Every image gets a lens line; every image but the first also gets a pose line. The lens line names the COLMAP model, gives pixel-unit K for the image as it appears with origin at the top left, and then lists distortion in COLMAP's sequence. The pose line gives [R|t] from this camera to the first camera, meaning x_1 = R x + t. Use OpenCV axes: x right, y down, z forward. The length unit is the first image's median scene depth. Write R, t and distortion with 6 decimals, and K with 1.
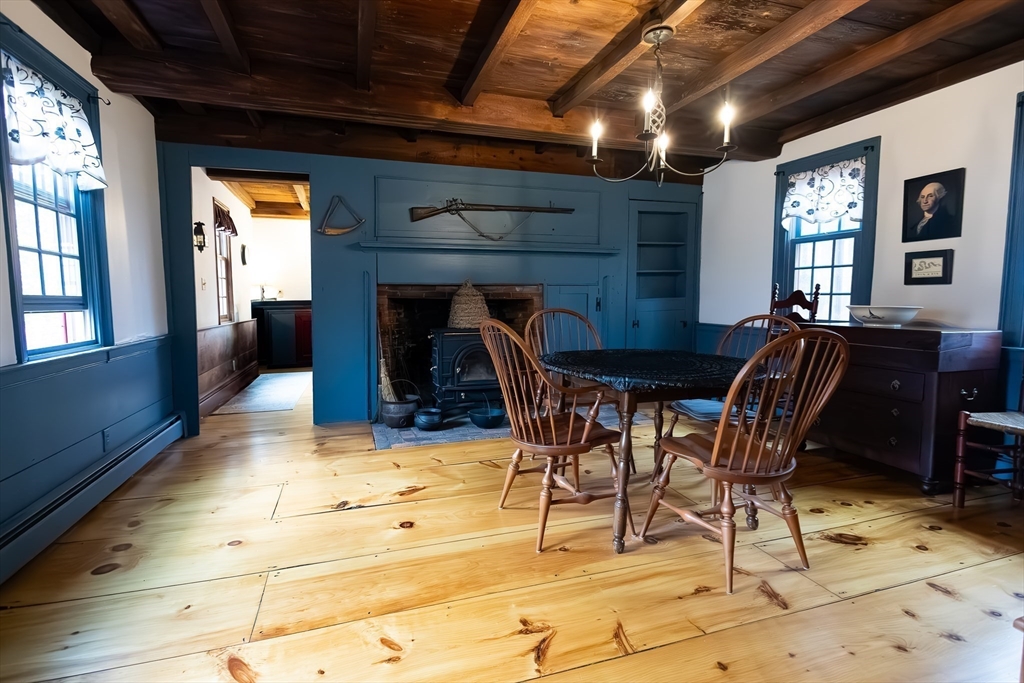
lens RADIAL K [[494.8, 0, 521.9], [0, 494.8, 340.7], [0, 0, 1]] dist [0.010441, 0.000008]
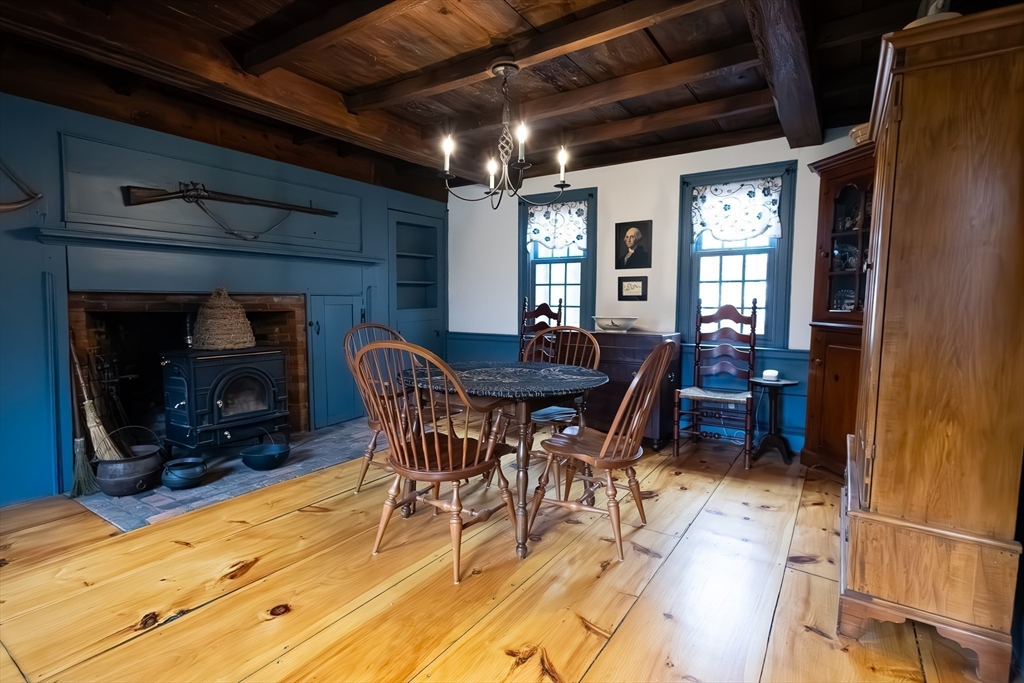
lens RADIAL K [[494.8, 0, 517.9], [0, 494.8, 342.6], [0, 0, 1]] dist [0.010441, 0.000008]
pose [[0.791634, -0.044907, 0.609344, -0.257436], [0.049379, 0.998735, 0.009453, -0.022967], [-0.608998, 0.022605, 0.792850, 0.097001]]
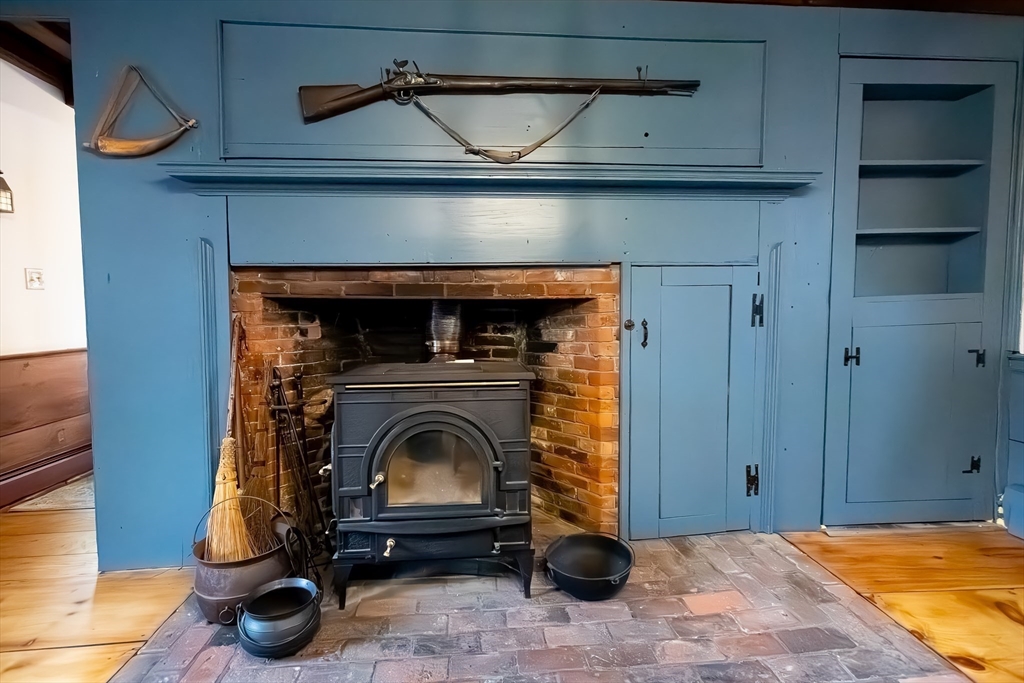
lens RADIAL K [[494.8, 0, 511.3], [0, 494.8, 334.2], [0, 0, 1]] dist [0.010441, 0.000008]
pose [[0.968468, 0.008245, -0.249003, 0.075285], [-0.015807, 0.999472, -0.028386, -0.050544], [0.248637, 0.031427, 0.968087, 0.724381]]
